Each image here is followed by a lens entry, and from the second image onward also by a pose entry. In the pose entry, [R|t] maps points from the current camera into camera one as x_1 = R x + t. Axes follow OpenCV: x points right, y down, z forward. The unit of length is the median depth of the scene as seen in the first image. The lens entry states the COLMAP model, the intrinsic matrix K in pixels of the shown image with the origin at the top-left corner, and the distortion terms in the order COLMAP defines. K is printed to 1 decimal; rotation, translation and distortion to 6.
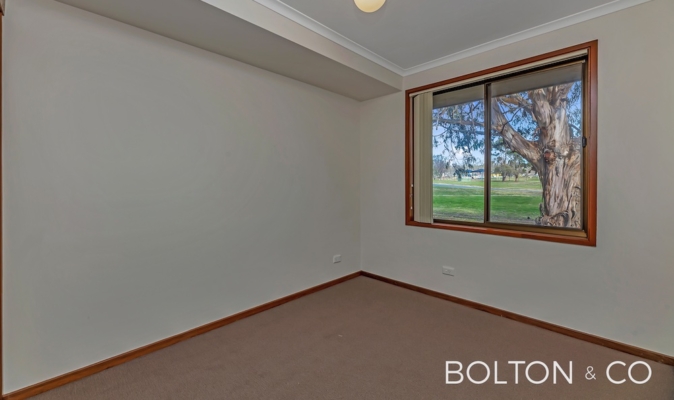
lens RADIAL K [[280.9, 0, 337.1], [0, 280.9, 180.6], [0, 0, 1]] dist [0.028537, 0.000041]
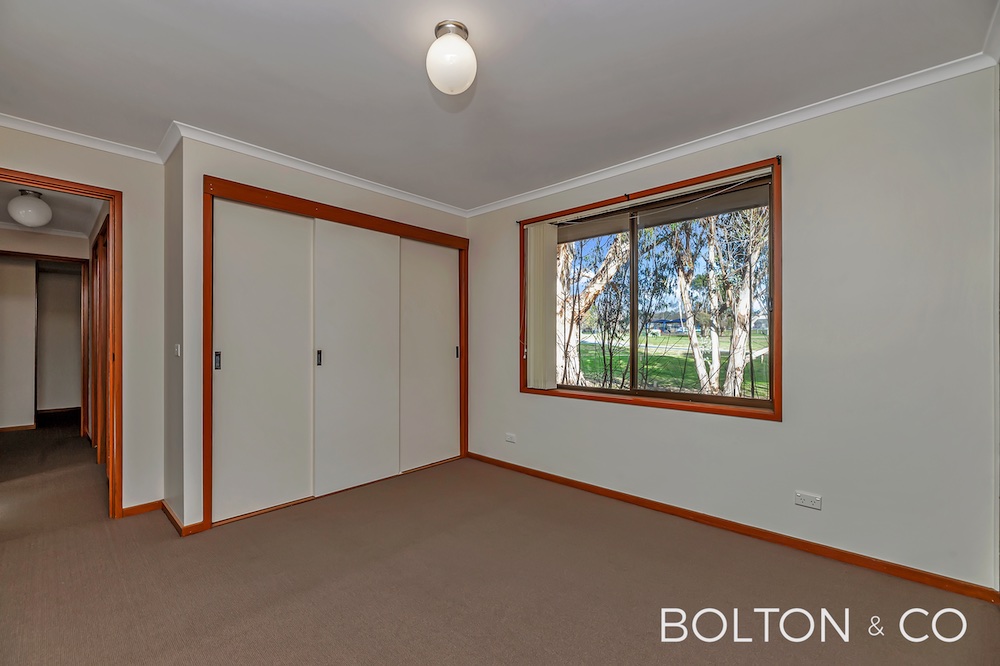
lens RADIAL K [[414.1, 0, 500.0], [0, 414.1, 333.0], [0, 0, 1]] dist [0.000017, 0.000030]
pose [[0.999679, 0.000643, 0.025338, 0.146068], [-0.000553, 0.999994, -0.003555, -0.003134], [-0.025340, 0.003540, 0.999673, -0.137800]]
